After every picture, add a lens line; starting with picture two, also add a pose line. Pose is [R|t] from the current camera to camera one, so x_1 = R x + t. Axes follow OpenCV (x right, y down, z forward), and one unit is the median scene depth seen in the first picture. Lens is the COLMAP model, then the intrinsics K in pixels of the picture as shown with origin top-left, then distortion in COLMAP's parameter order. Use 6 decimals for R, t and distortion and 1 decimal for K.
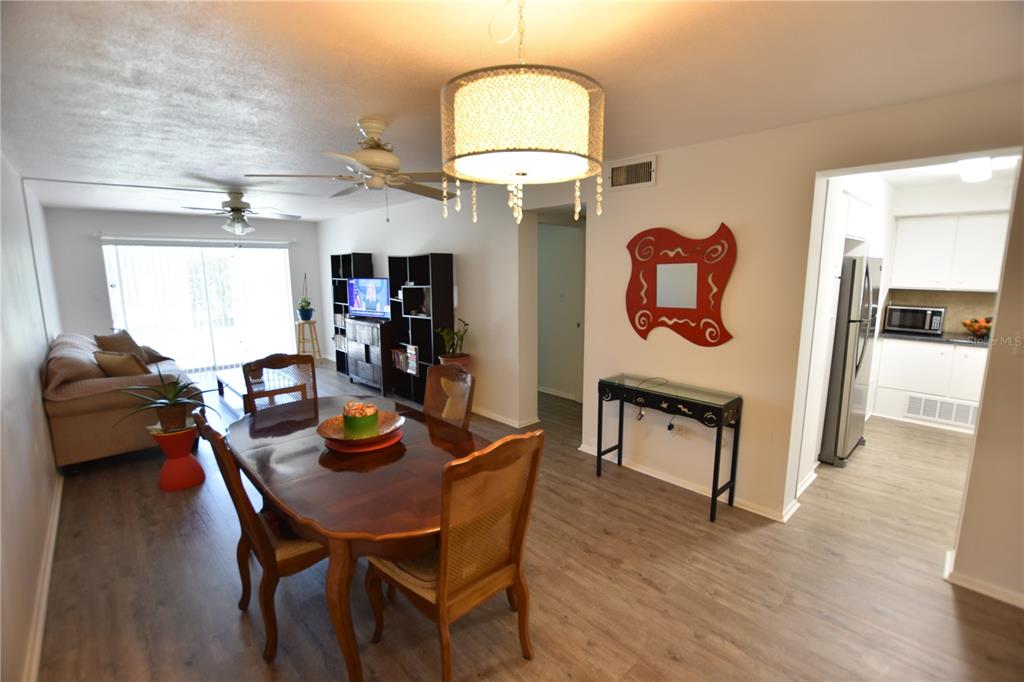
lens RADIAL K [[451.4, 0, 512.0], [0, 451.4, 341.0], [0, 0, 1]] dist [-0.022472, -0.000171]
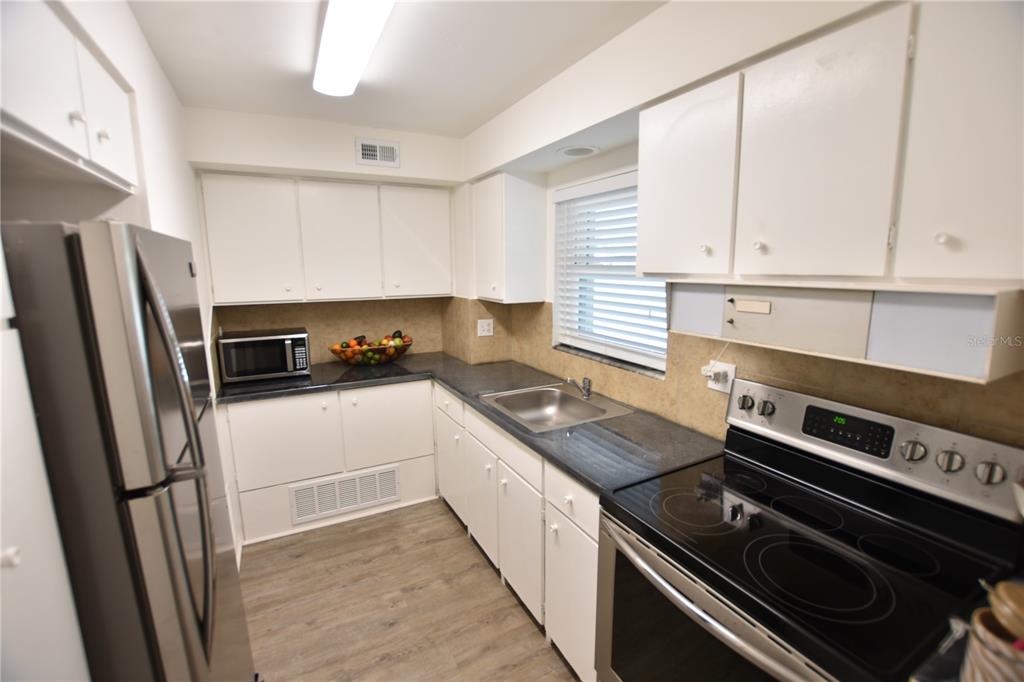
lens RADIAL K [[451.4, 0, 512.0], [0, 451.4, 341.0], [0, 0, 1]] dist [-0.022472, -0.000171]
pose [[0.260229, -0.166932, 0.951007, 0.603561], [0.169405, 0.977557, 0.125237, -0.120802], [-0.950570, 0.128515, 0.282668, 0.728481]]
